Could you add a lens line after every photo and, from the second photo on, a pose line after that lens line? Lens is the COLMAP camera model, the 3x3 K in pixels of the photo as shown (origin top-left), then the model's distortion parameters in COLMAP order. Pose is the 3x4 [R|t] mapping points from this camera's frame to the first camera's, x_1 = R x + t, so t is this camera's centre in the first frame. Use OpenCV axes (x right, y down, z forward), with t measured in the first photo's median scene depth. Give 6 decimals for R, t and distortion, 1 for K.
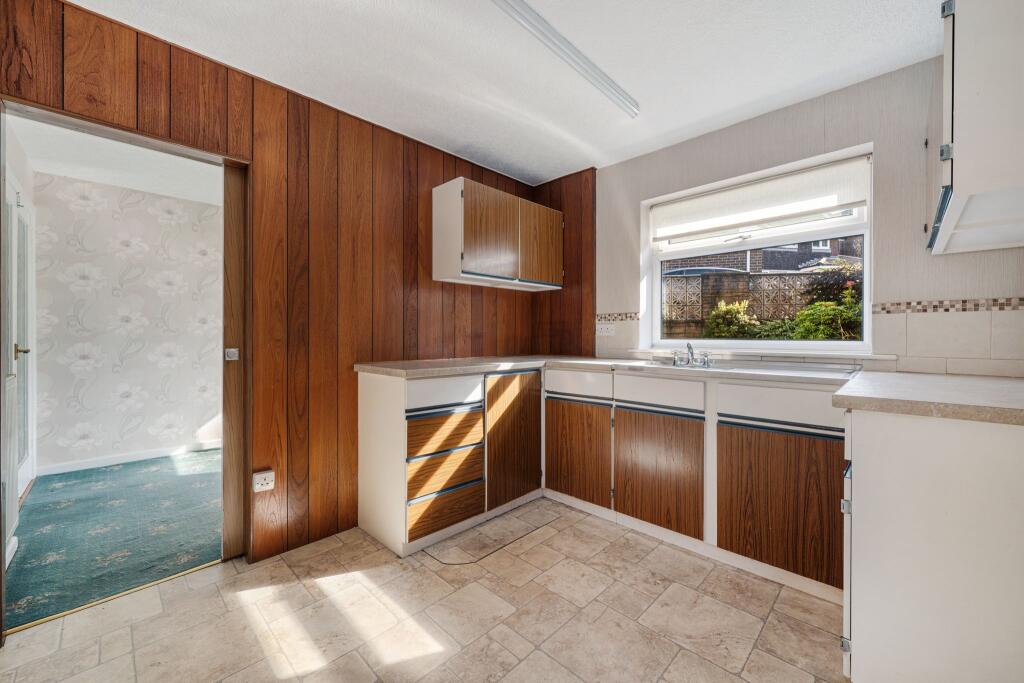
lens RADIAL K [[403.0, 0, 507.8], [0, 403.0, 340.9], [0, 0, 1]] dist [-0.001763, -0.000299]
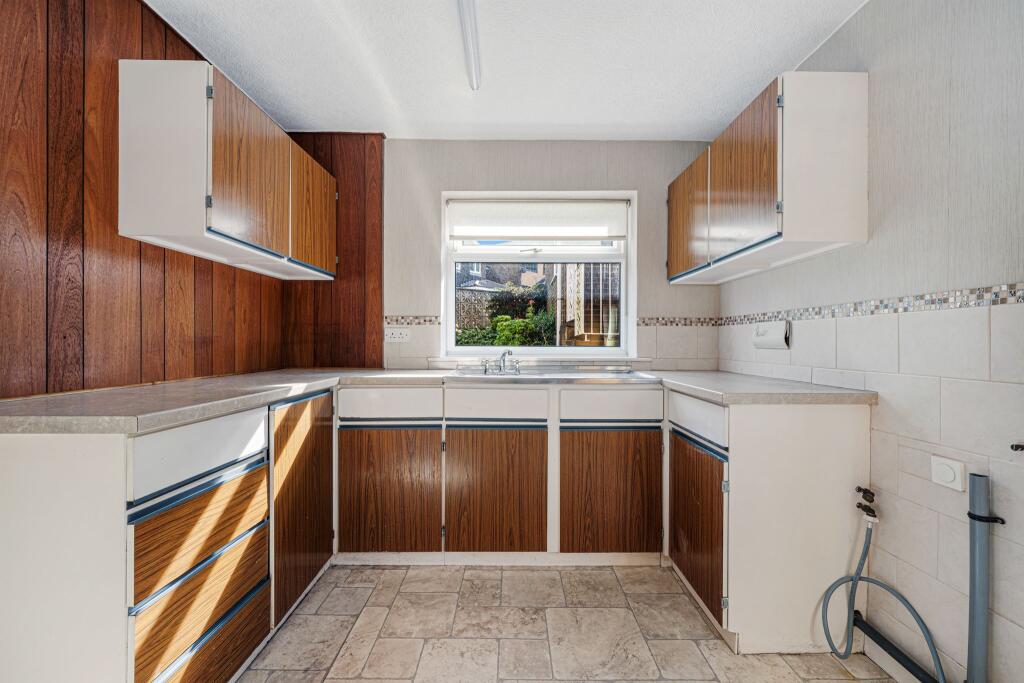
lens RADIAL K [[403.0, 0, 511.7], [0, 403.0, 346.8], [0, 0, 1]] dist [-0.001763, -0.000299]
pose [[0.702947, -0.005022, 0.711225, -0.222645], [0.006363, 0.999979, 0.000772, -0.003030], [-0.711214, 0.003983, 0.702964, 0.302571]]
